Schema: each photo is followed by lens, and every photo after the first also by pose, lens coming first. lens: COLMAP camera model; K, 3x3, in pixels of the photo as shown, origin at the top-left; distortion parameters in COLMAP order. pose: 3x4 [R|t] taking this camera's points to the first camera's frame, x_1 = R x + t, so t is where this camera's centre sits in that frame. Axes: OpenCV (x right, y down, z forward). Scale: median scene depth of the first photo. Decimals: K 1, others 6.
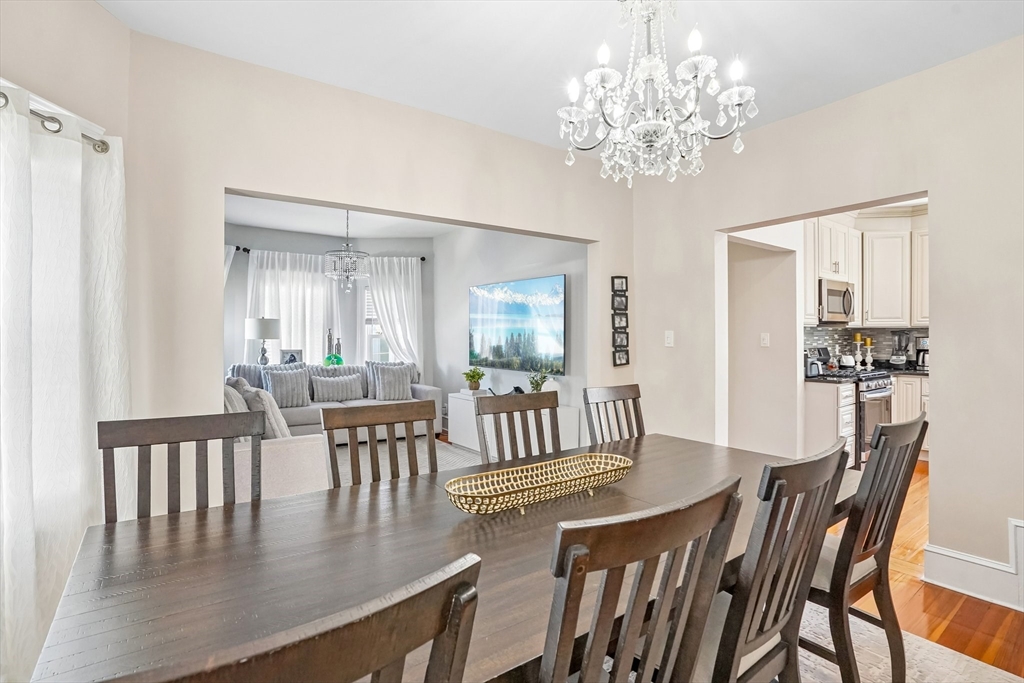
lens RADIAL K [[490.6, 0, 501.1], [0, 490.6, 329.9], [0, 0, 1]] dist [-0.053609, 0.013407]
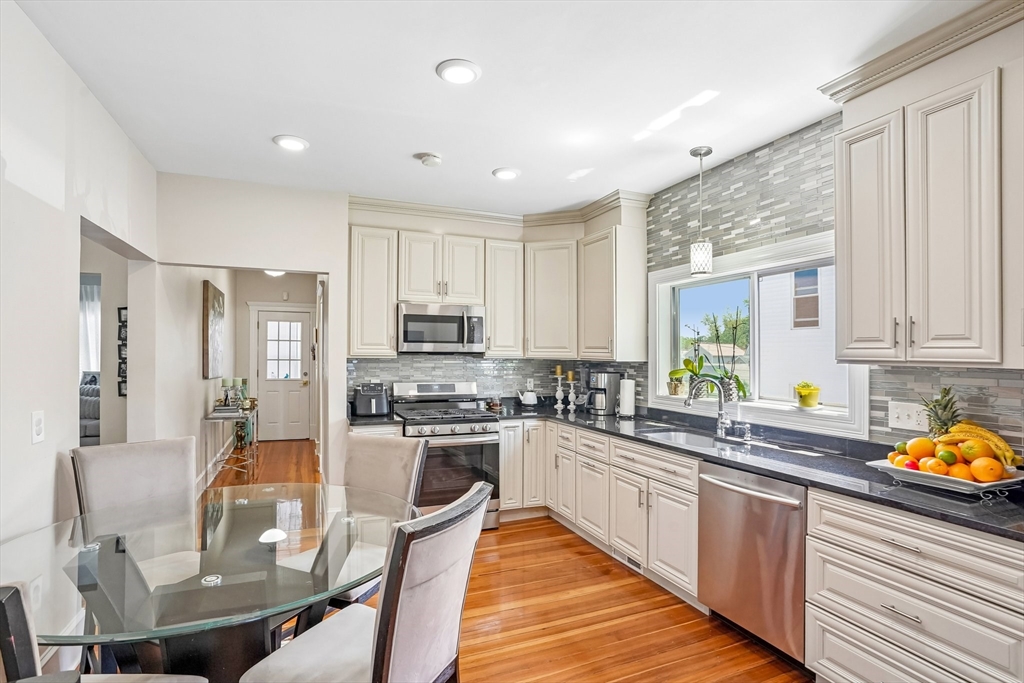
lens RADIAL K [[490.6, 0, 510.4], [0, 490.6, 349.0], [0, 0, 1]] dist [-0.053609, 0.013407]
pose [[0.975319, 0.006599, -0.220701, 0.862068], [-0.006851, 0.999976, -0.000376, -0.020011], [0.220693, 0.001879, 0.975342, 0.156736]]
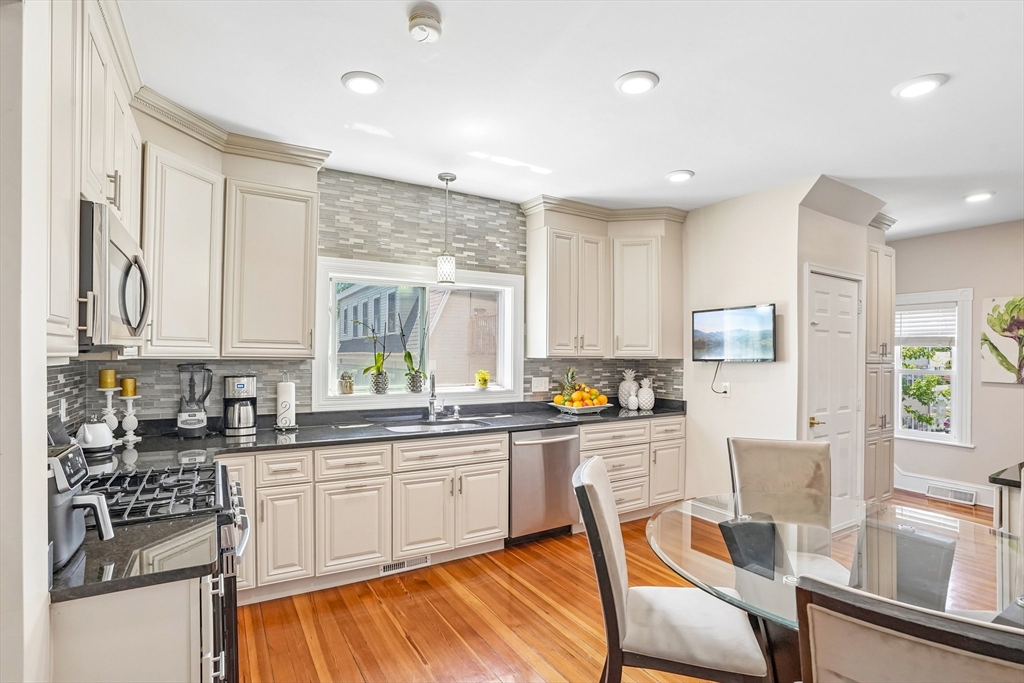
lens RADIAL K [[490.6, 0, 505.2], [0, 490.6, 350.9], [0, 0, 1]] dist [-0.053609, 0.013407]
pose [[0.095807, 0.005188, 0.995386, 0.333449], [-0.019705, 0.999800, -0.003314, -0.016513], [-0.995205, -0.019296, 0.095890, 0.585894]]
